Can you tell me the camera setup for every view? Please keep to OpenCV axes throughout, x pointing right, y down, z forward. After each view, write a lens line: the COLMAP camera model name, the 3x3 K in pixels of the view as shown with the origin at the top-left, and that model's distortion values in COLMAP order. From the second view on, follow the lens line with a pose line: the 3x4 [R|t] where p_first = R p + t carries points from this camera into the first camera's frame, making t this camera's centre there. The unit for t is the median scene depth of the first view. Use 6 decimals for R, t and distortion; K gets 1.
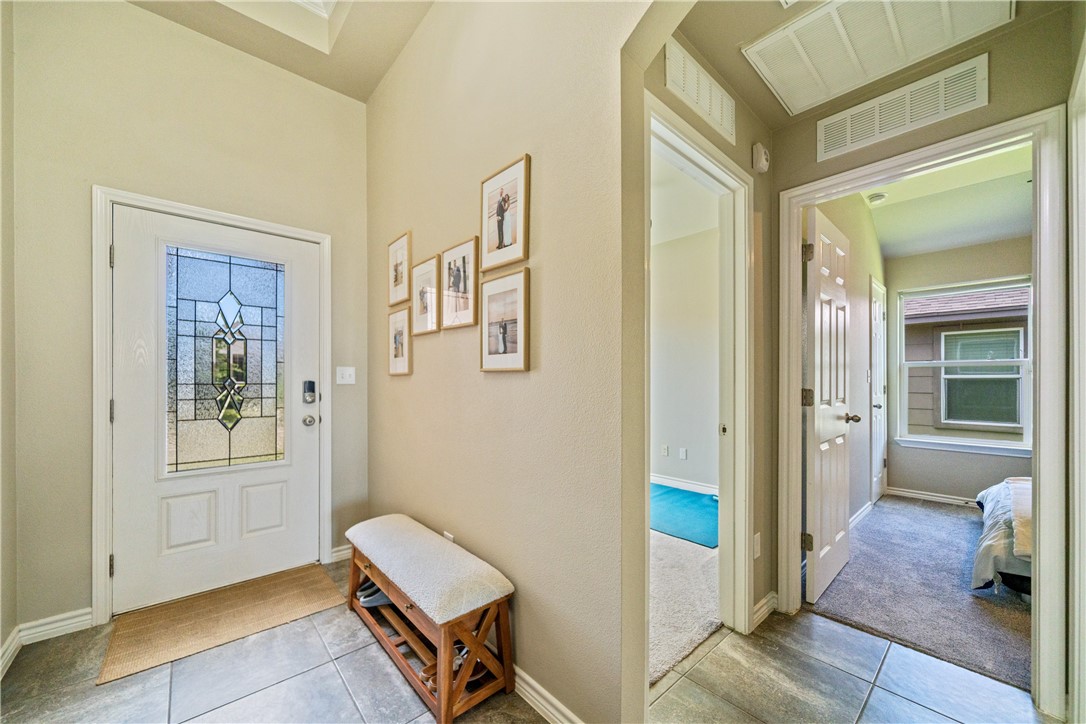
lens RADIAL K [[400.4, 0, 547.5], [0, 400.4, 377.5], [0, 0, 1]] dist [-0.000545, -0.000014]
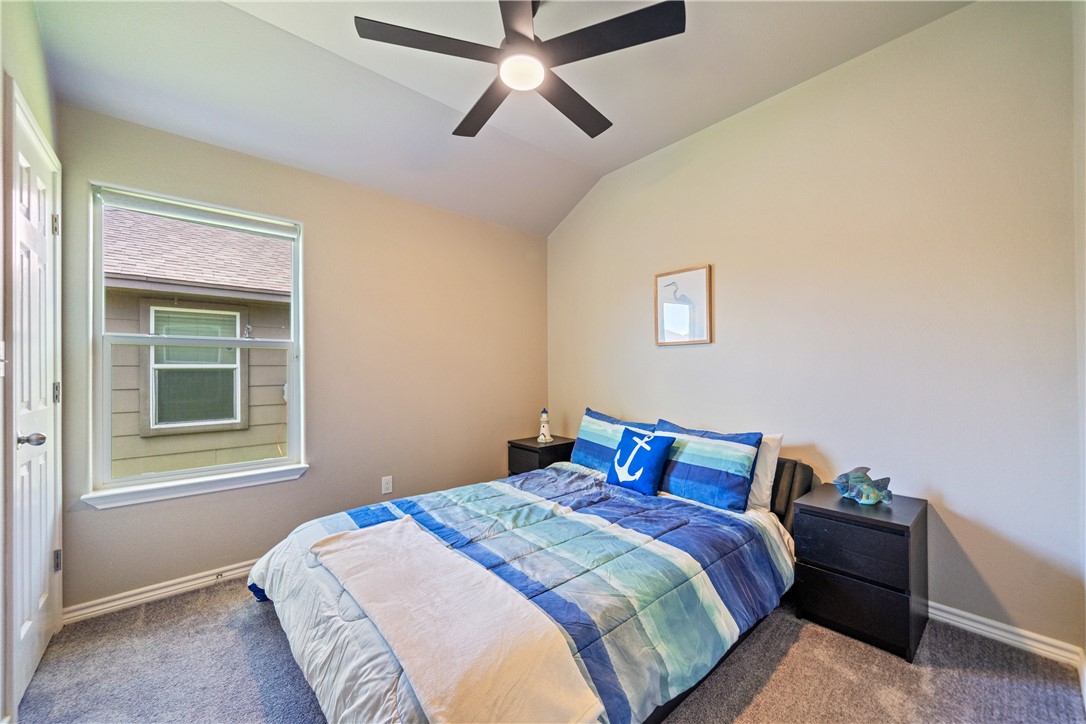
lens RADIAL K [[411.4, 0, 542.7], [0, 411.4, 369.6], [0, 0, 1]] dist [-0.000453, 0.000200]
pose [[0.006963, 0.000248, 0.999976, 0.621127], [-0.001625, 0.999999, -0.000237, 0.008782], [-0.999974, -0.001624, 0.006963, 0.728464]]
